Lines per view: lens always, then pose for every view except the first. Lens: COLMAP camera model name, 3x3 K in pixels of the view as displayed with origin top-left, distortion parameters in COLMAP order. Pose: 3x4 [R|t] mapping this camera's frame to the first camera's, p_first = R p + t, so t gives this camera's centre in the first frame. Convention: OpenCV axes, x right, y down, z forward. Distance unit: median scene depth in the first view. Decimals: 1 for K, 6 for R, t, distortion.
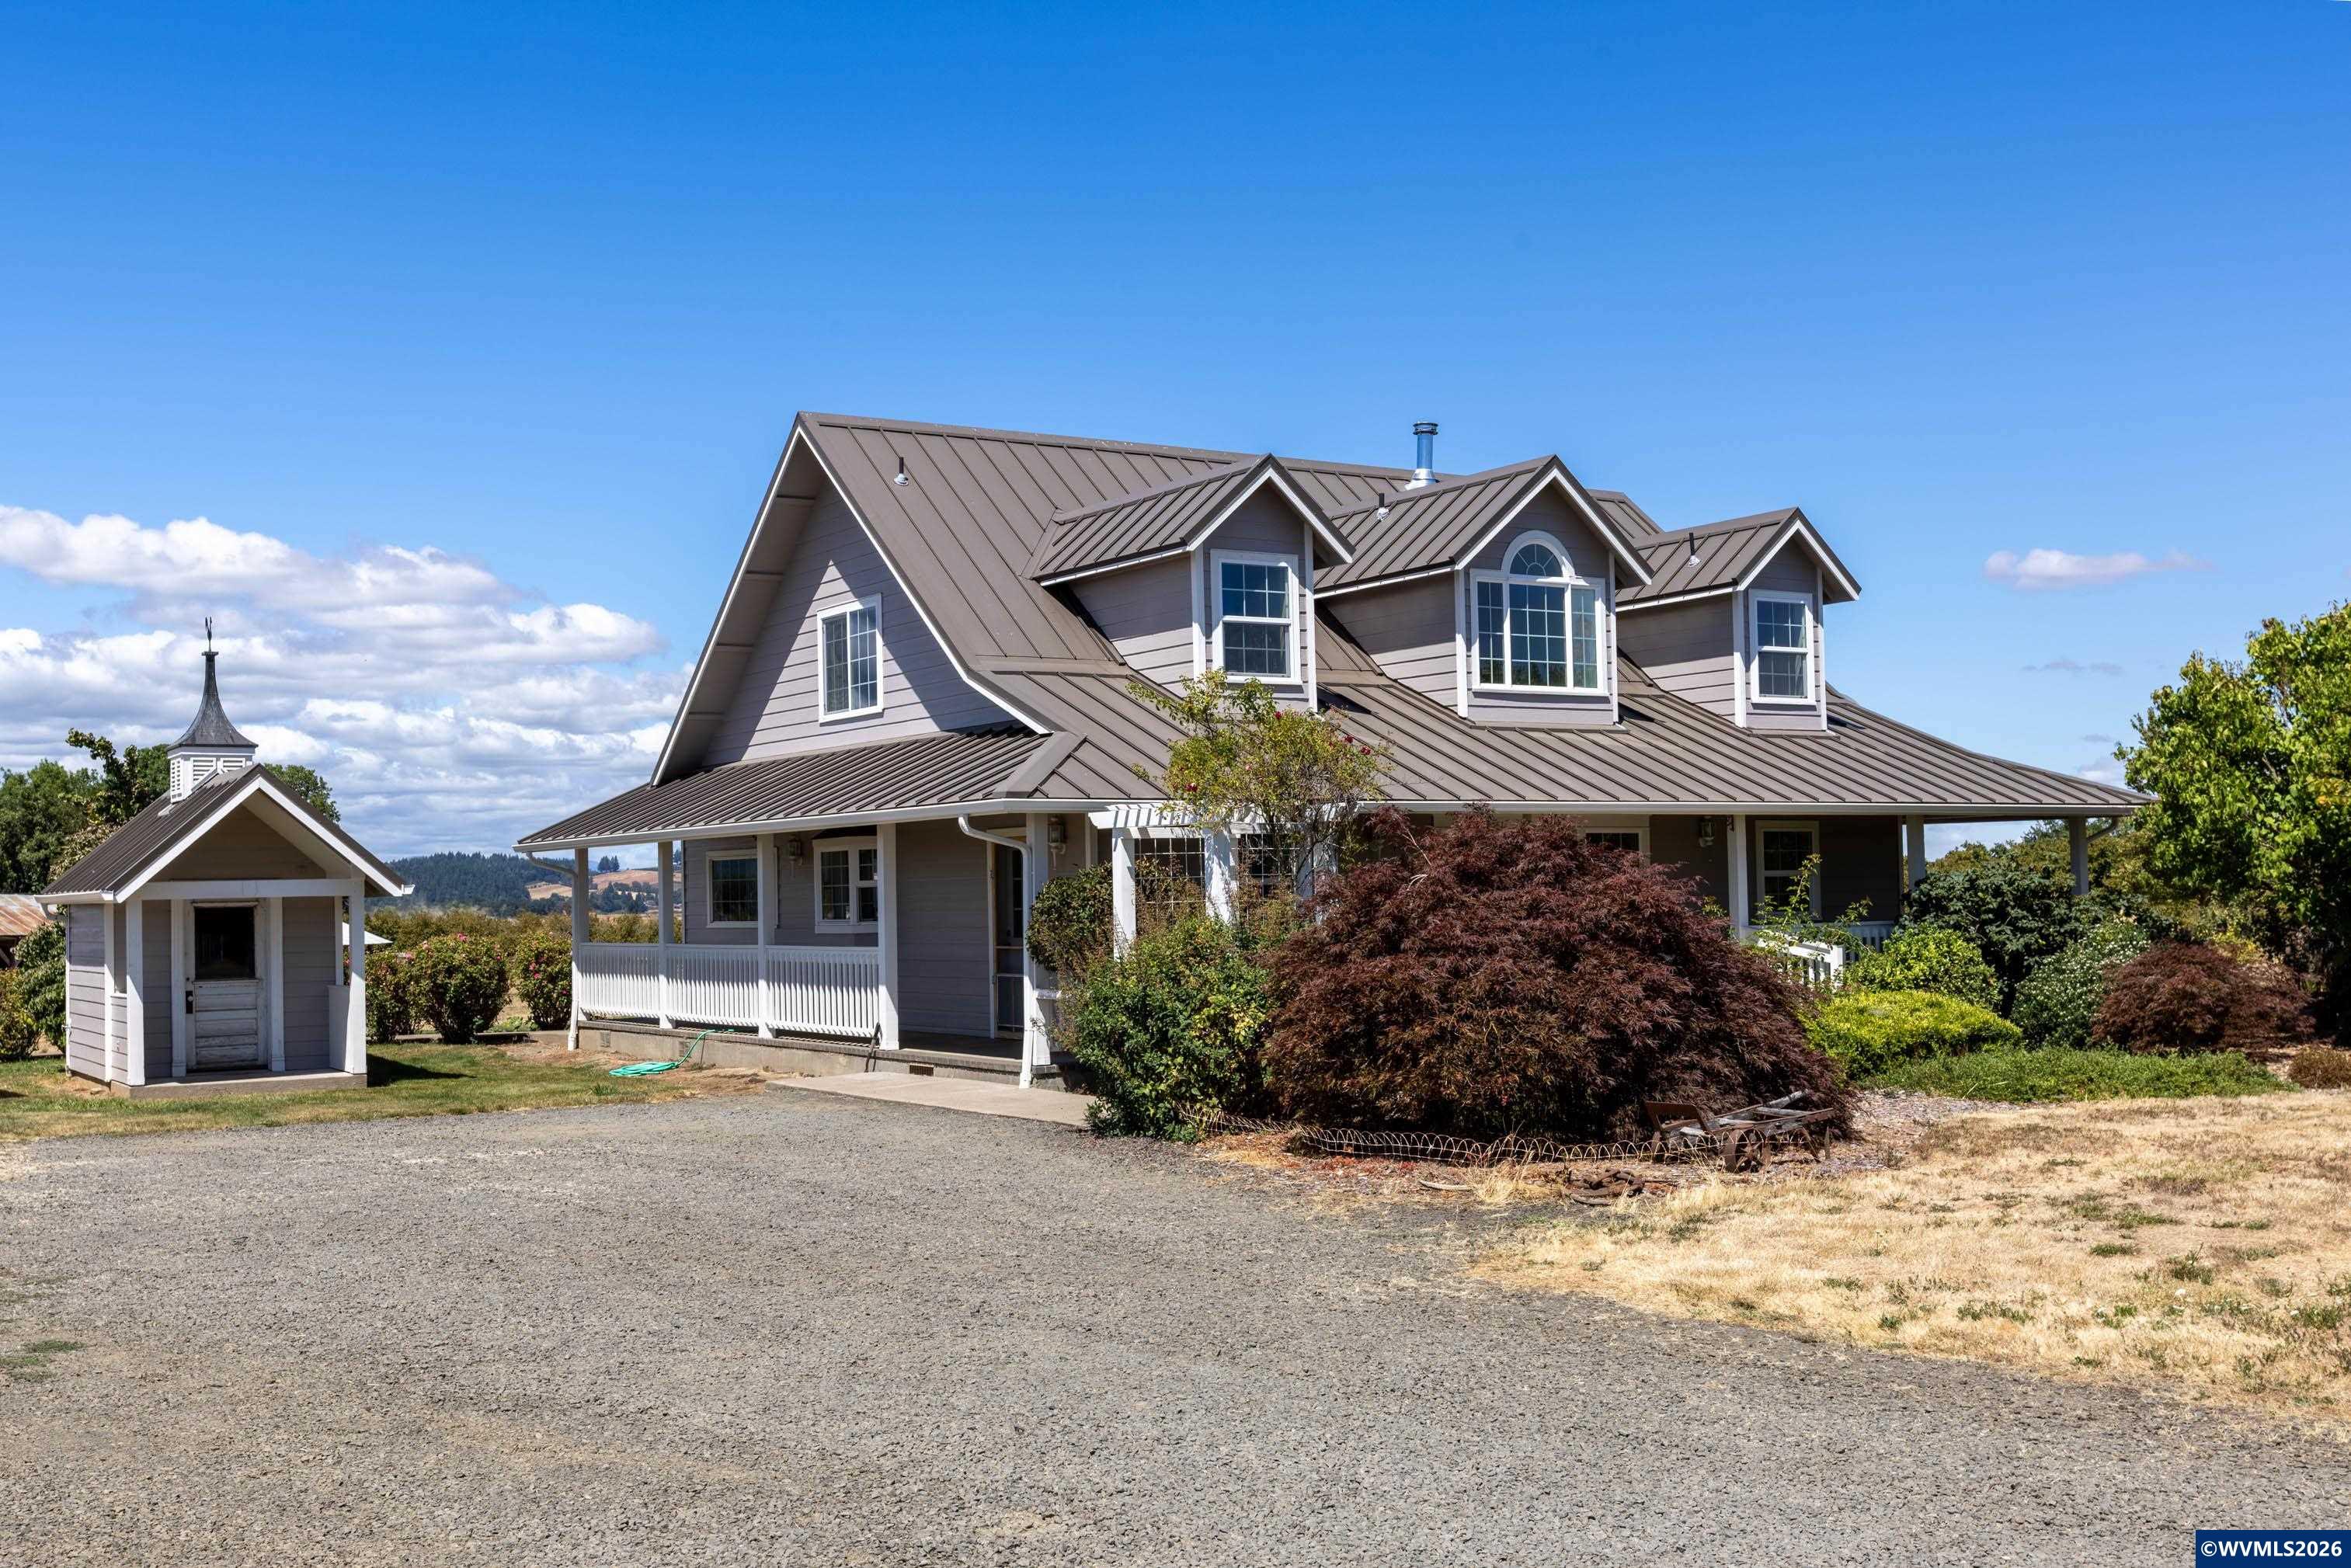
lens RADIAL K [[2314.0, 0, 1109.2], [0, 2314.0, 837.1], [0, 0, 1]] dist [0.011792, 0.000000]
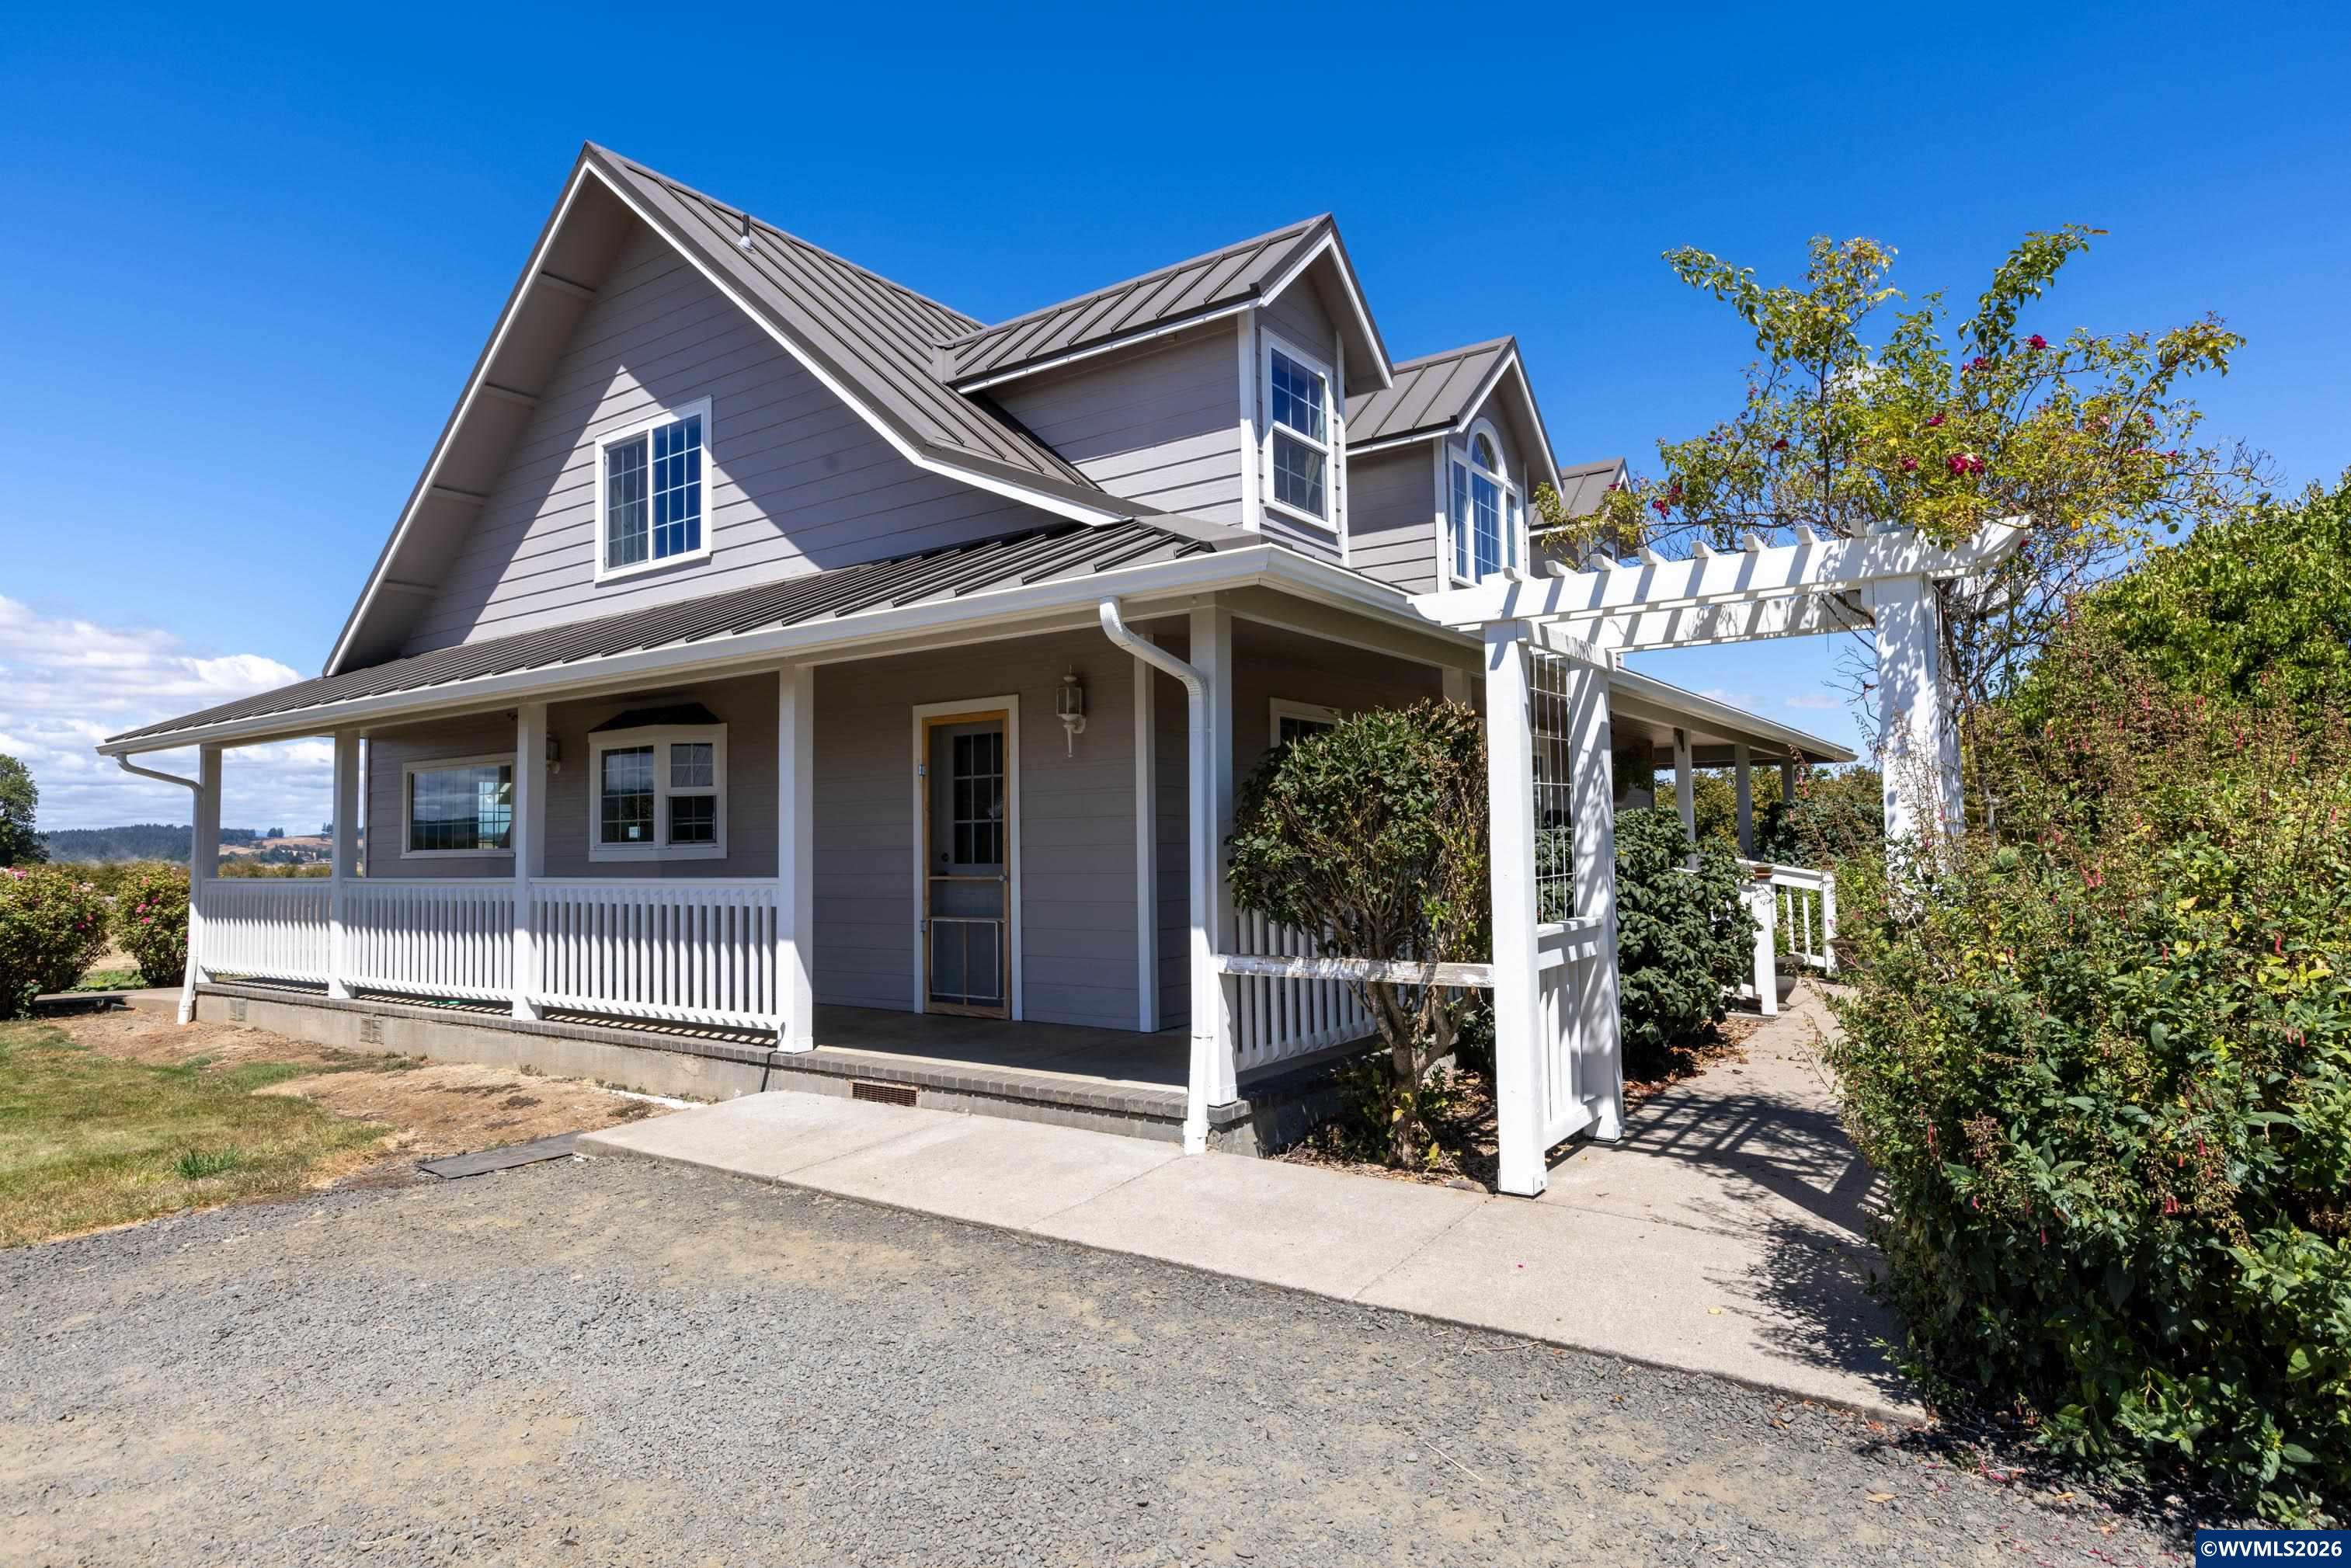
lens RADIAL K [[1273.0, 0, 1179.5], [0, 1273.0, 773.3], [0, 0, 1]] dist [0.006910, -0.001859]
pose [[0.919432, 0.026352, 0.392365, -0.119682], [-0.011692, 0.999143, -0.039706, 0.028873], [-0.393075, 0.031919, 0.918952, 0.585056]]
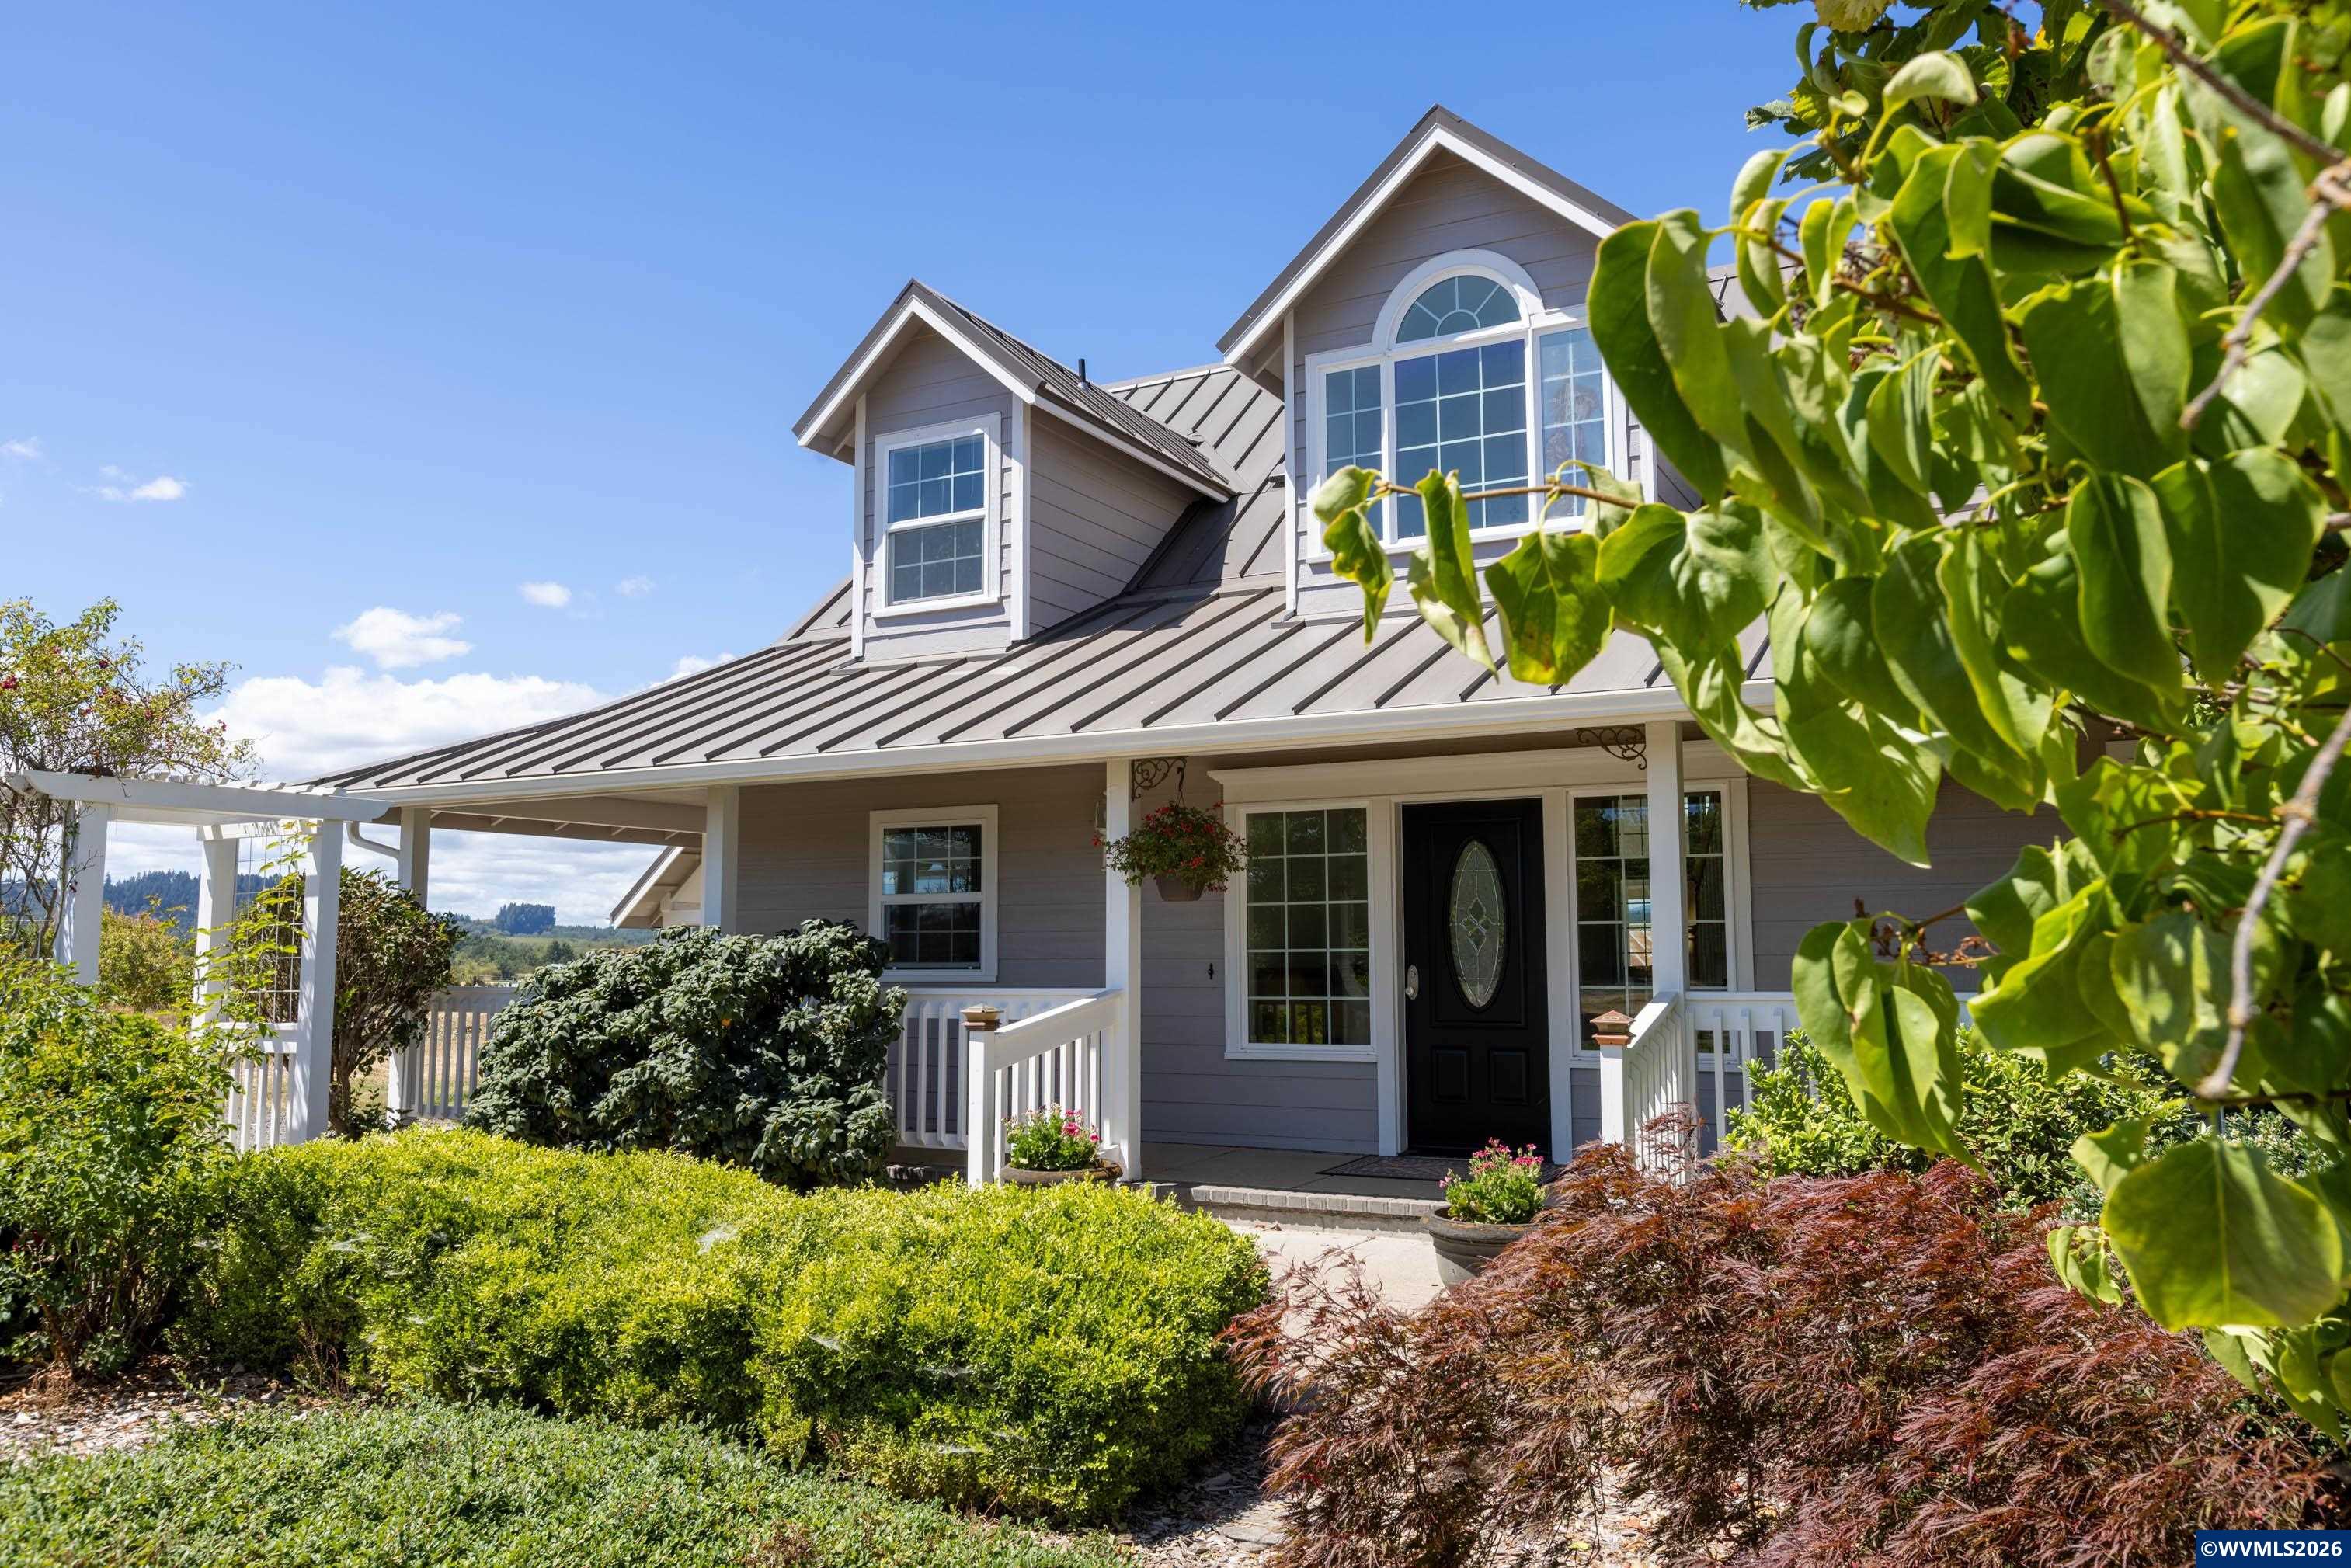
lens RADIAL K [[1723.0, 0, 1134.2], [0, 1723.0, 771.3], [0, 0, 1]] dist [0.006003, 0.000707]
pose [[0.480963, -0.065582, -0.874285, 0.493140], [0.020157, 0.997762, -0.063755, 0.014490], [0.876509, 0.013041, 0.481209, 0.734418]]
